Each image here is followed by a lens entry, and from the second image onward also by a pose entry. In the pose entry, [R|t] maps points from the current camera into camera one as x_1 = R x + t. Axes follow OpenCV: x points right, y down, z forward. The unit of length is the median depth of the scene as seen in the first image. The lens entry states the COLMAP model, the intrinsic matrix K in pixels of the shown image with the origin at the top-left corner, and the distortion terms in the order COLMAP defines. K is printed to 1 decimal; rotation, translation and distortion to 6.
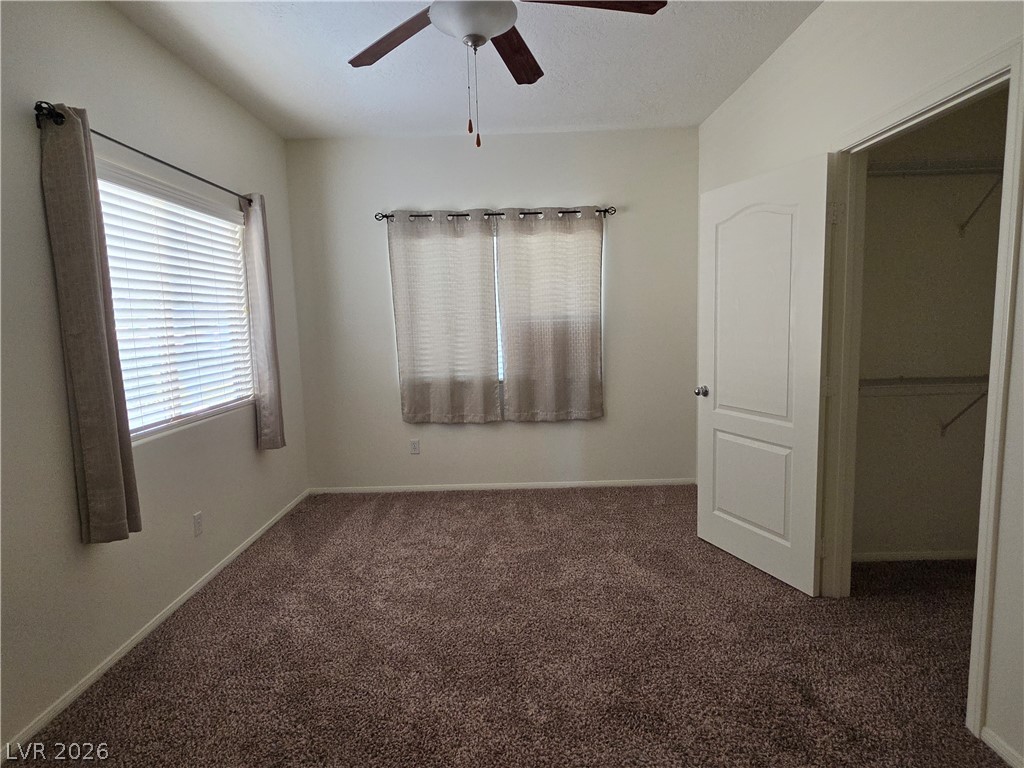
lens RADIAL K [[599.2, 0, 512.0], [0, 599.2, 384.0], [0, 0, 1]] dist [0.021469, 0.000137]
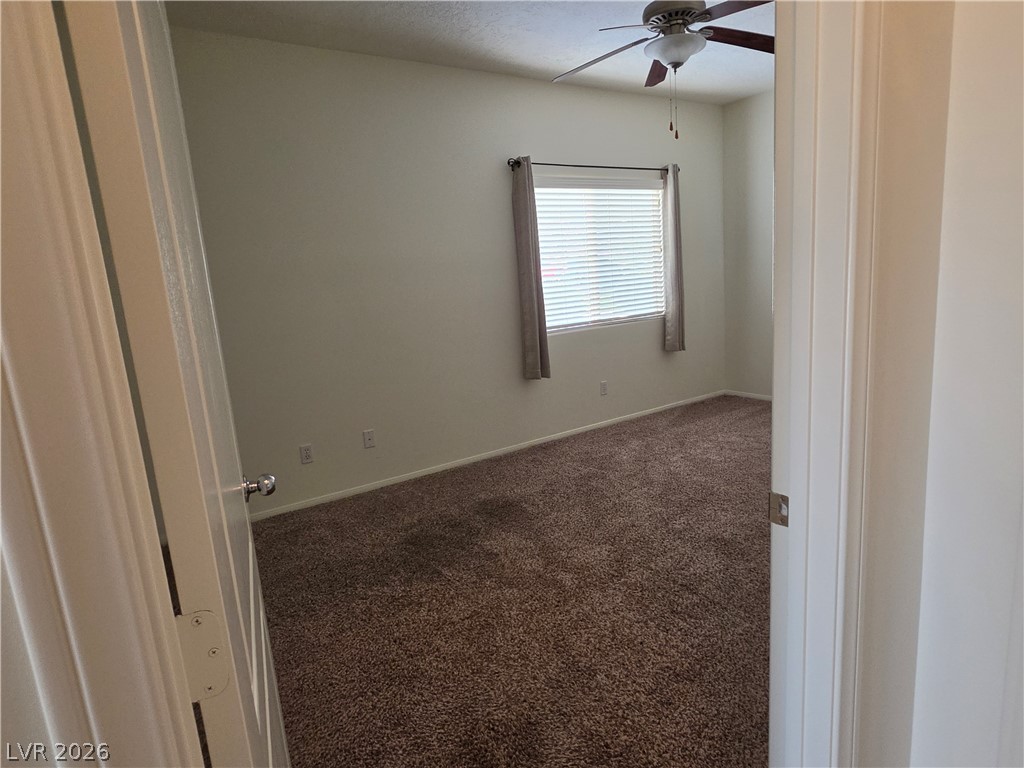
lens RADIAL K [[599.2, 0, 512.0], [0, 599.2, 384.0], [0, 0, 1]] dist [0.021469, 0.000137]
pose [[0.567384, 0.139059, -0.811626, 0.766989], [-0.038415, 0.989035, 0.142600, -0.000715], [0.822556, -0.049730, 0.566505, -0.143001]]
